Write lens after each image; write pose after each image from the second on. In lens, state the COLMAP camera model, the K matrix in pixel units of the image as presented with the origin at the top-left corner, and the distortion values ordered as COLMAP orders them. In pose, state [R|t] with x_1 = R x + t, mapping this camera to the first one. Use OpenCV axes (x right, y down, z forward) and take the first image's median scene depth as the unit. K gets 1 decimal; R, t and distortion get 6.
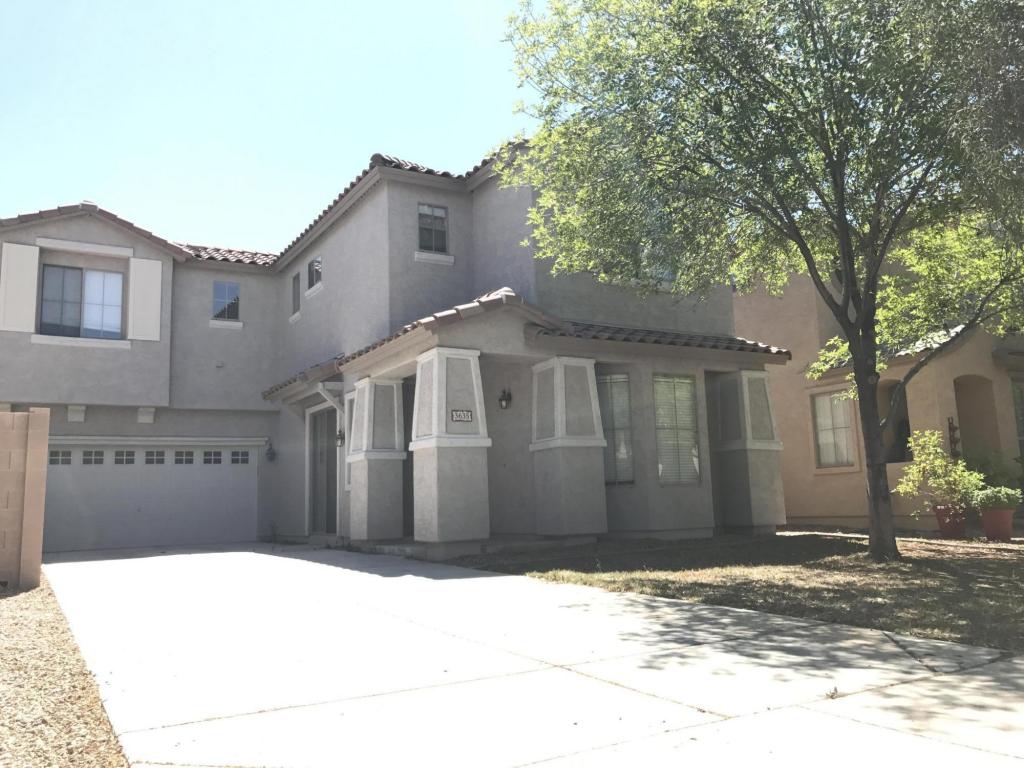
lens RADIAL K [[837.1, 0, 512.0], [0, 837.1, 384.0], [0, 0, 1]] dist [0.052180, -0.097117]
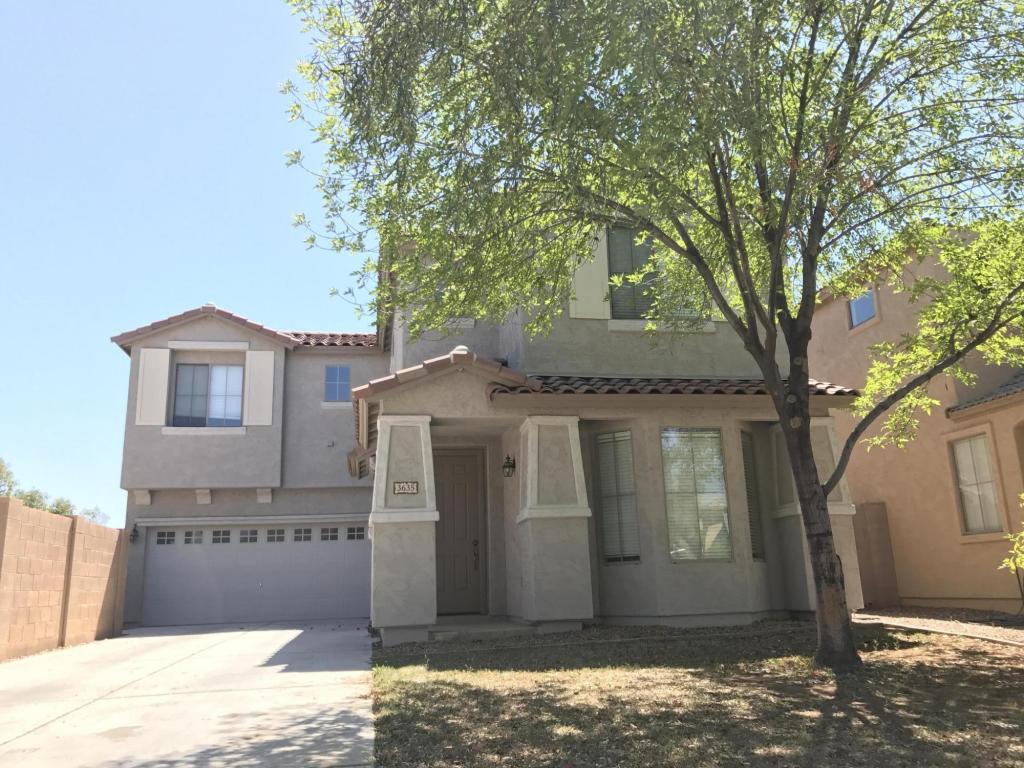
lens RADIAL K [[837.1, 0, 512.0], [0, 837.1, 384.0], [0, 0, 1]] dist [0.052180, -0.097117]
pose [[0.935317, -0.079906, -0.344671, 0.247079], [0.051871, 0.994606, -0.089822, 0.008684], [0.349989, 0.066134, 0.934416, 0.109458]]
